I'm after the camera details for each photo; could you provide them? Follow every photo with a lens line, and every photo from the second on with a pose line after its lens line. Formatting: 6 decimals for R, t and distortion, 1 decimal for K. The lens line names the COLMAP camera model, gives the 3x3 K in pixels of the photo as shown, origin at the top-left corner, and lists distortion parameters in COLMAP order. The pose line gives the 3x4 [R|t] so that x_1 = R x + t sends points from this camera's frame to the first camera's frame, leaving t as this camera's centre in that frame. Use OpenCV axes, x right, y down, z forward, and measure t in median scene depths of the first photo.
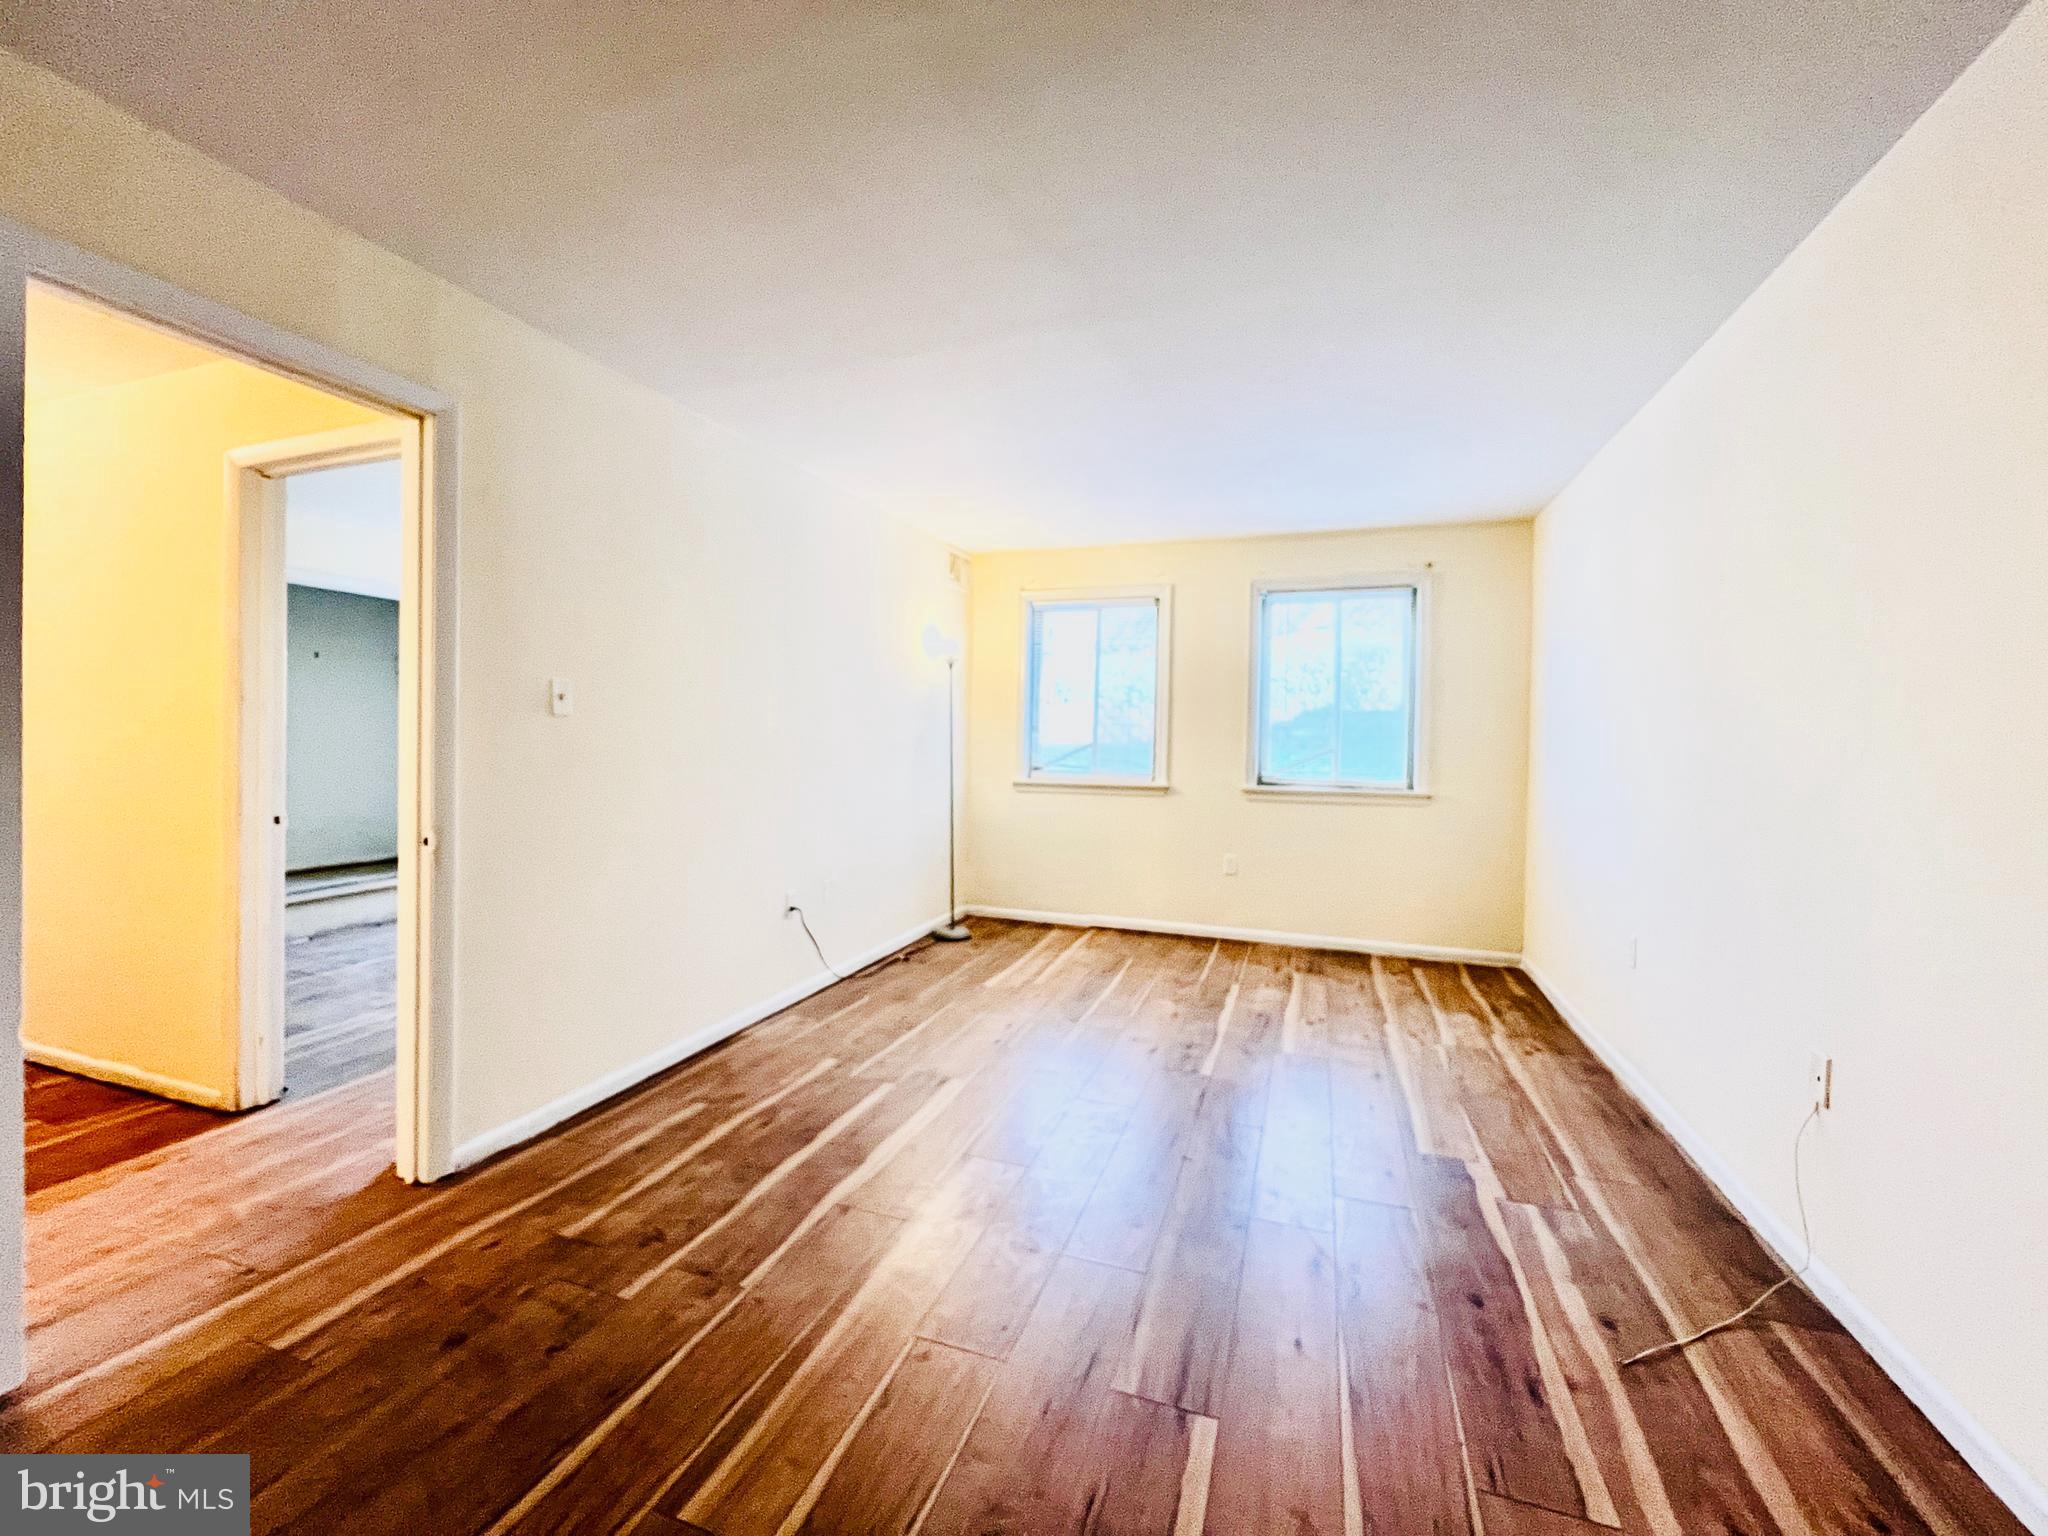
lens RADIAL K [[836.5, 0, 1028.7], [0, 836.5, 759.5], [0, 0, 1]] dist [-0.001443, 0.000572]
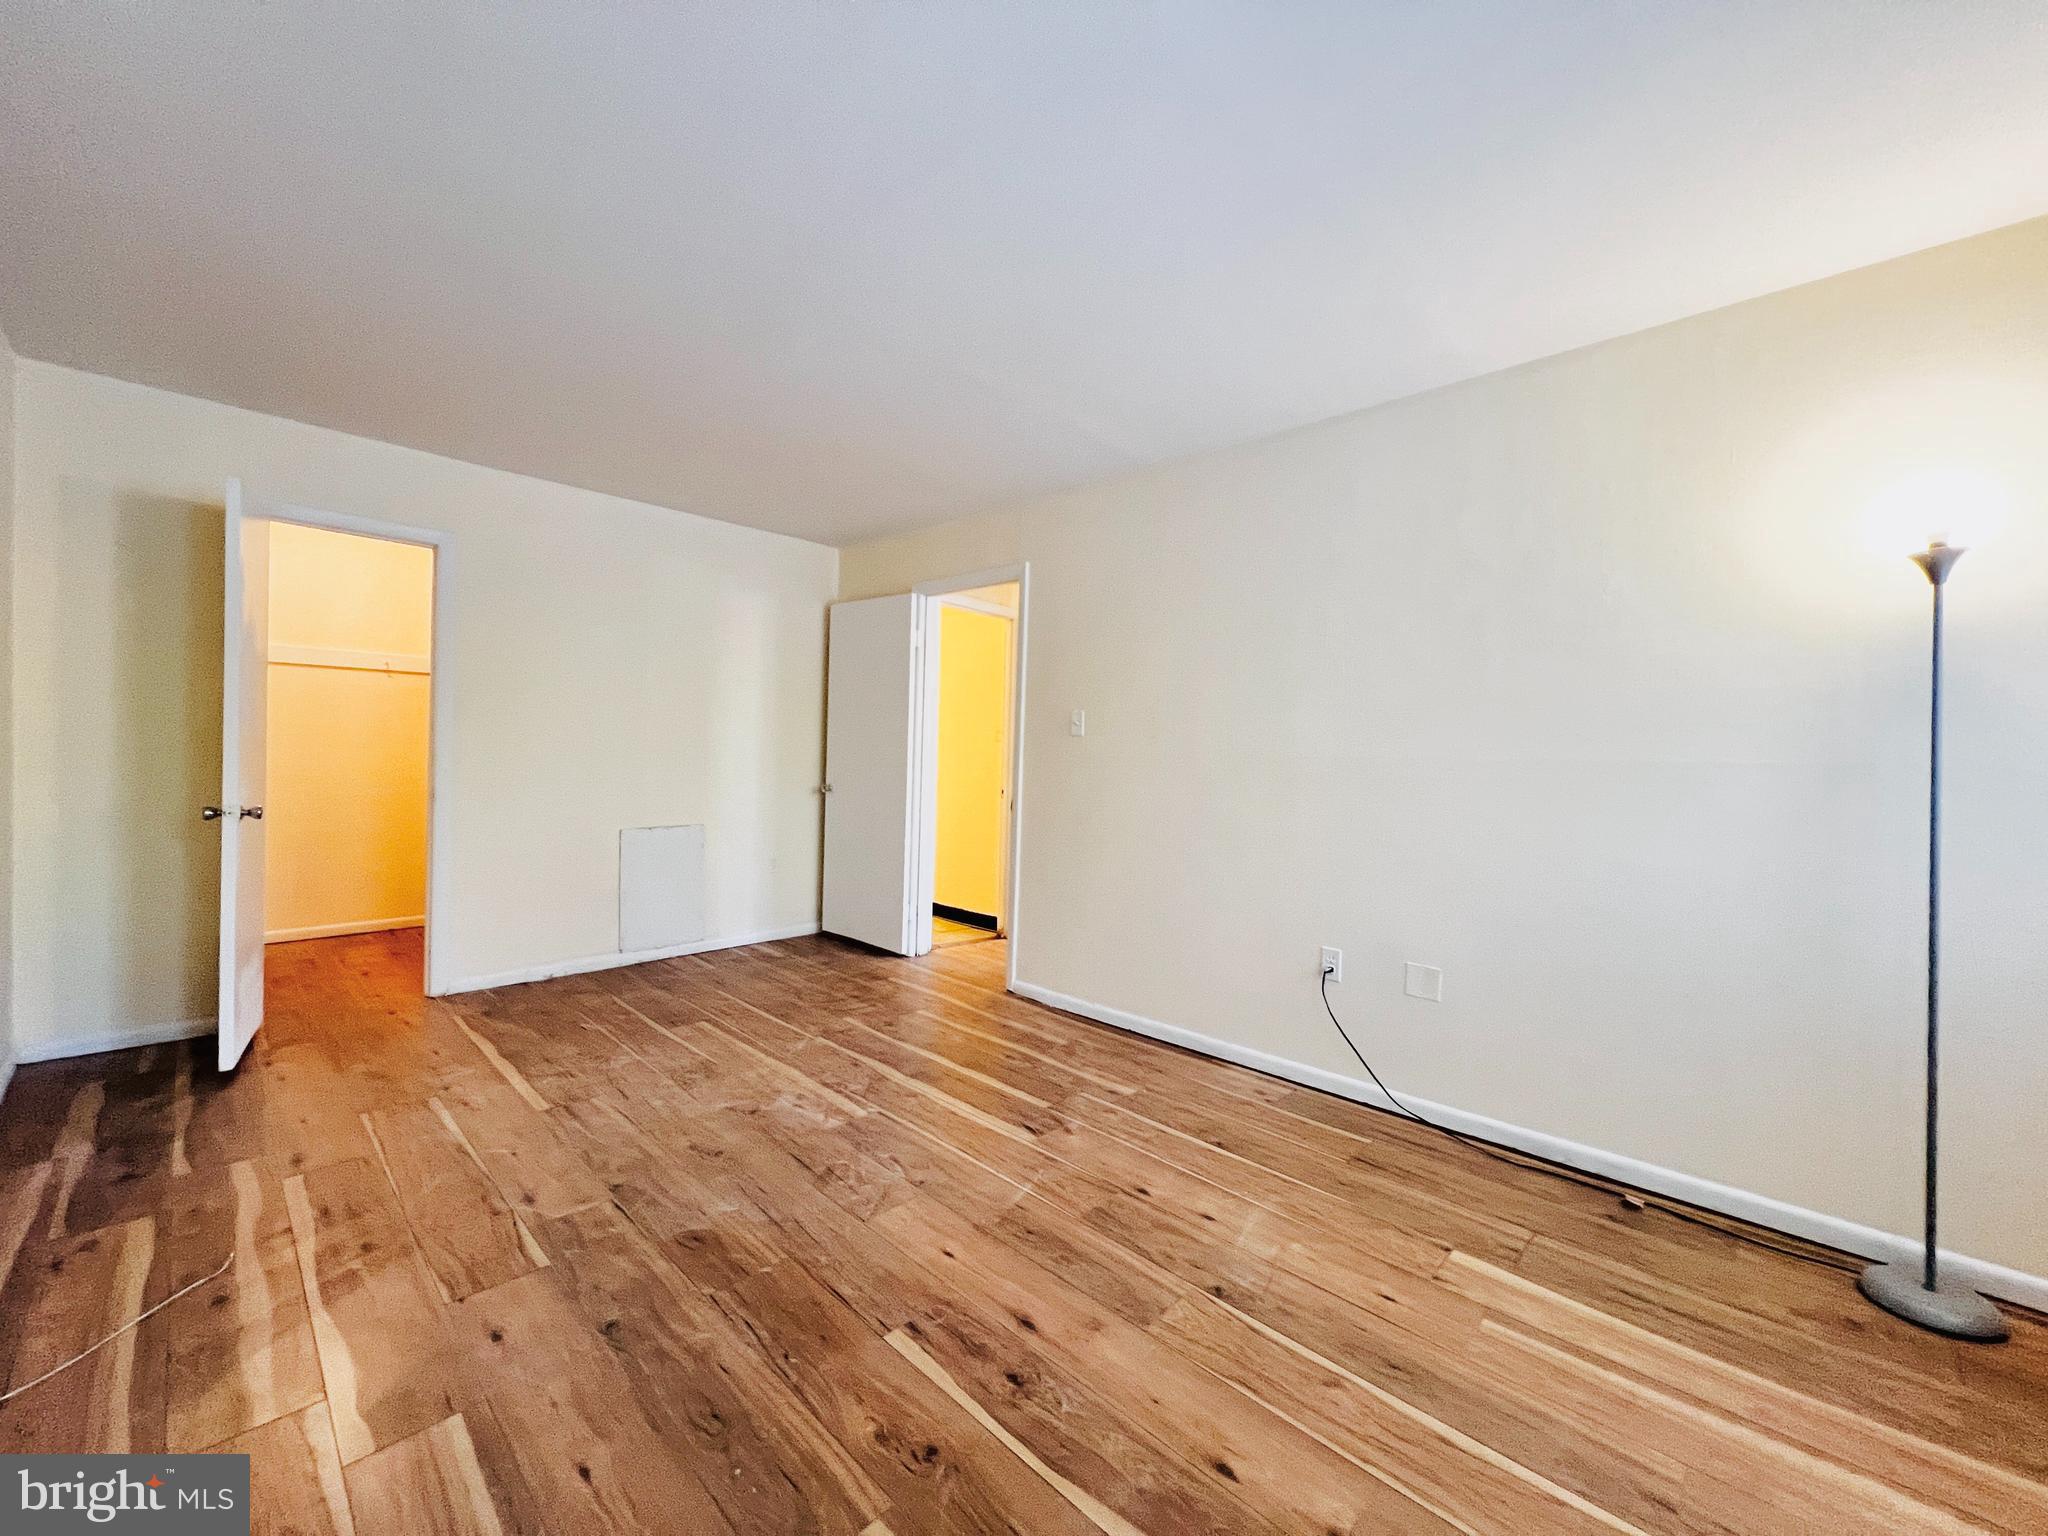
lens RADIAL K [[820.1, 0, 1007.7], [0, 820.1, 753.6], [0, 0, 1]] dist [-0.000893, 0.000136]
pose [[-0.435126, -0.018731, -0.900175, 0.754753], [-0.051683, 0.998655, 0.004202, -0.018842], [0.898885, 0.048352, -0.435509, 1.436157]]
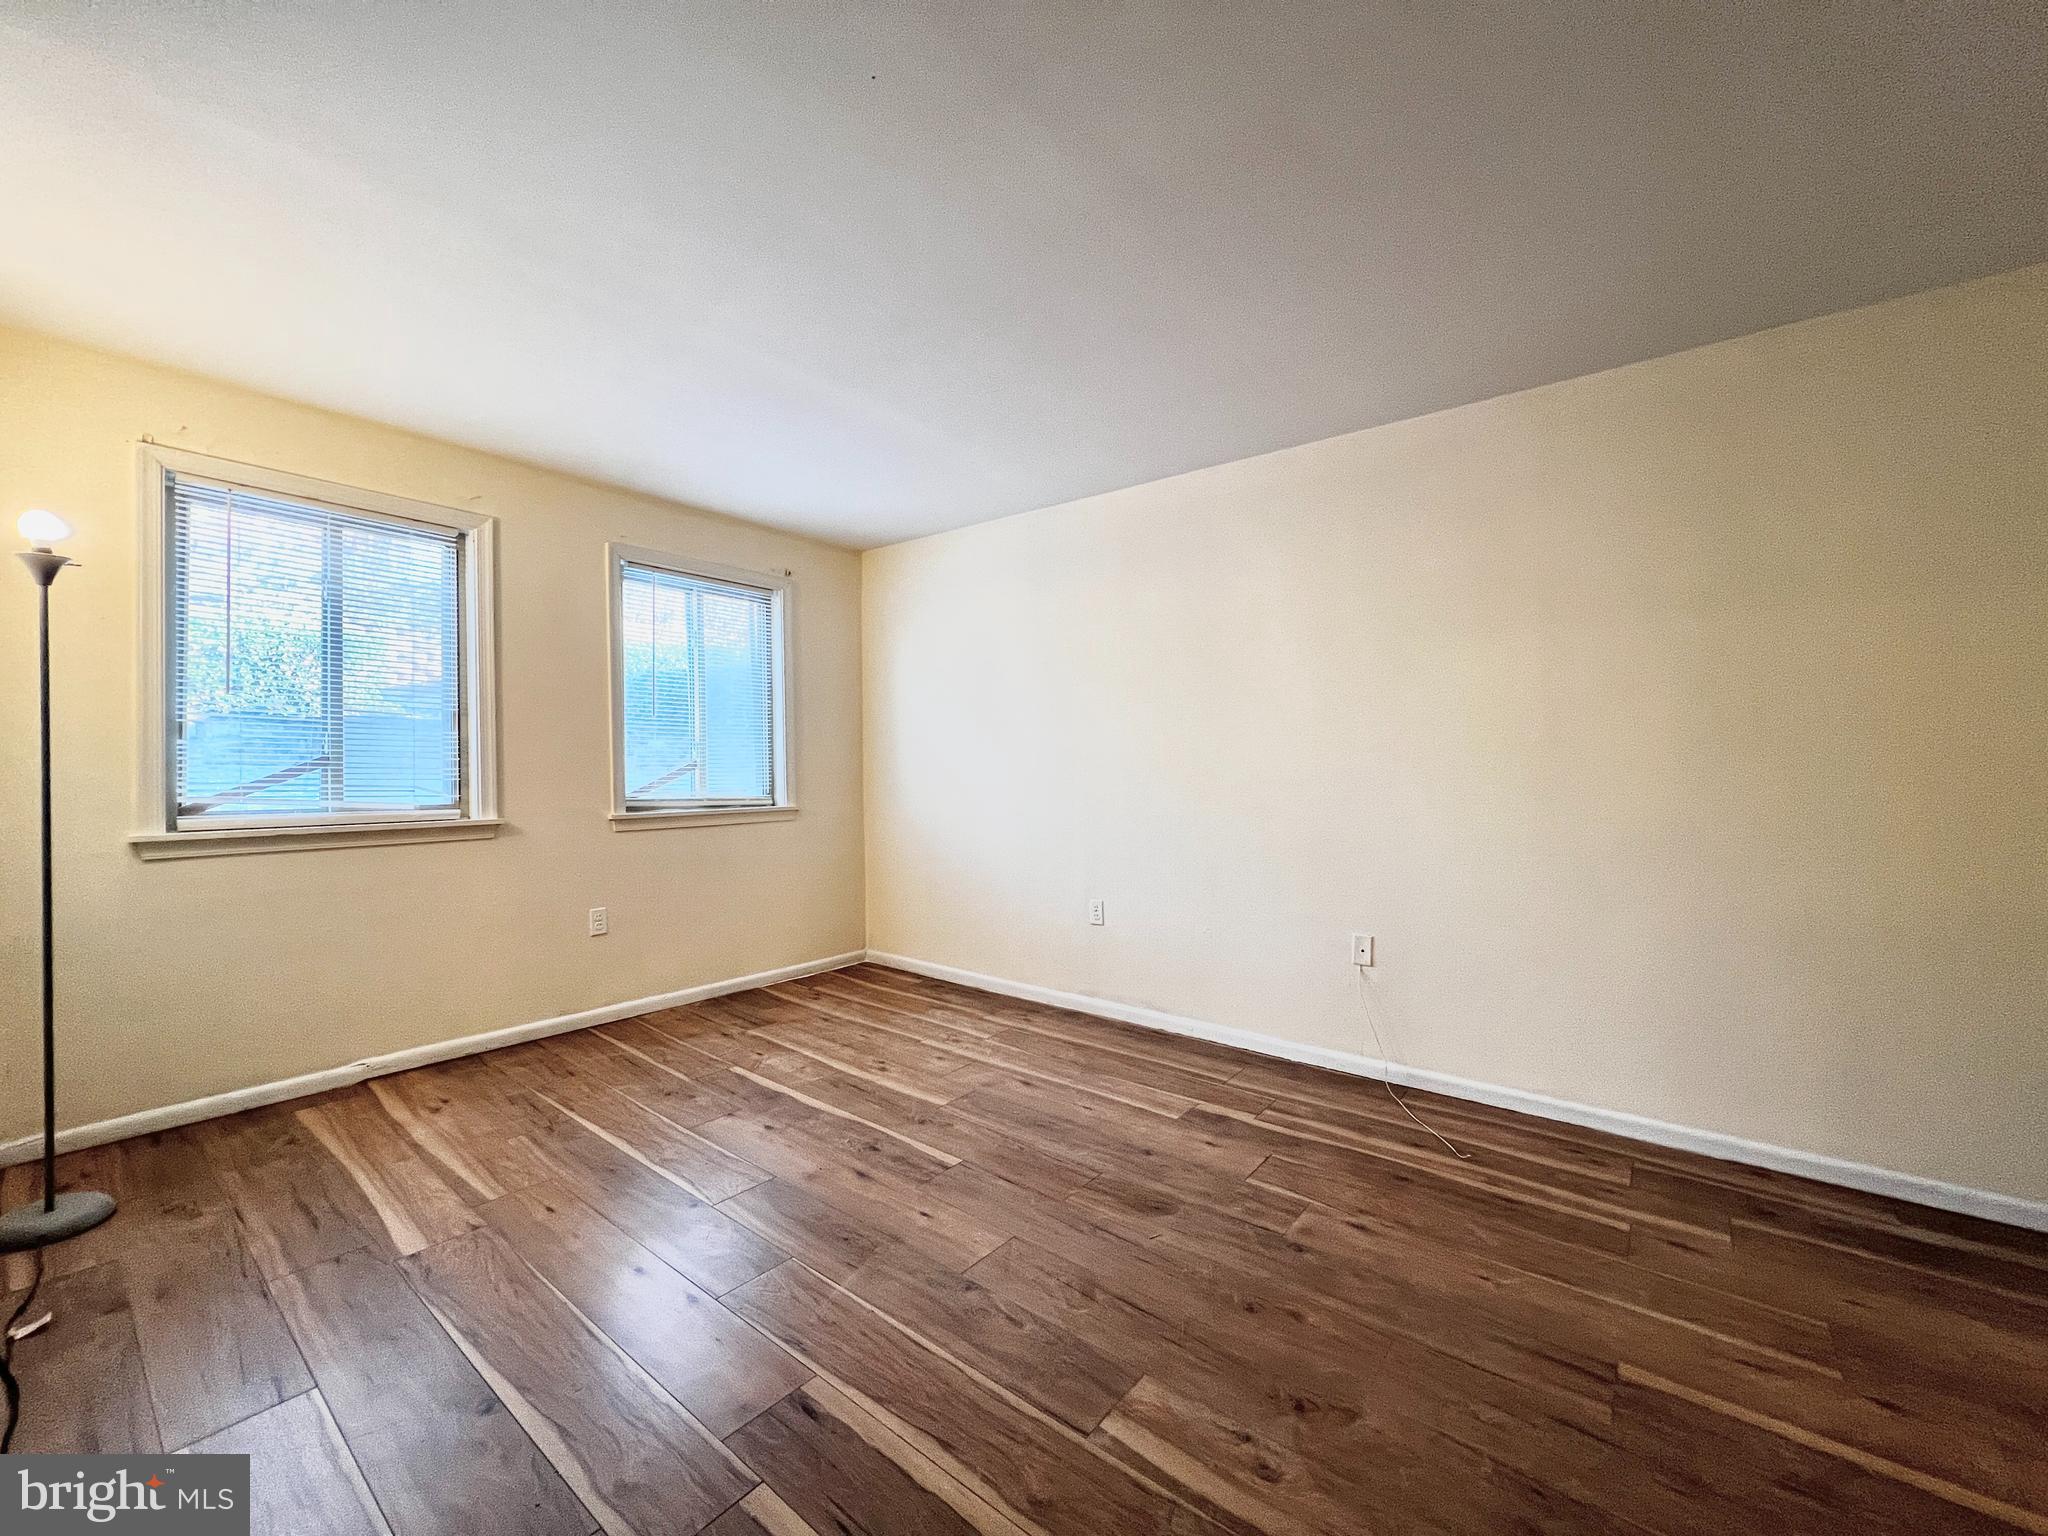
lens RADIAL K [[820.1, 0, 1016.6], [0, 820.1, 767.9], [0, 0, 1]] dist [-0.000893, 0.000136]
pose [[0.333839, -0.018328, 0.942452, -0.570093], [0.025554, 0.999619, 0.010387, -0.013903], [-0.942284, 0.020616, 0.334180, 0.749394]]
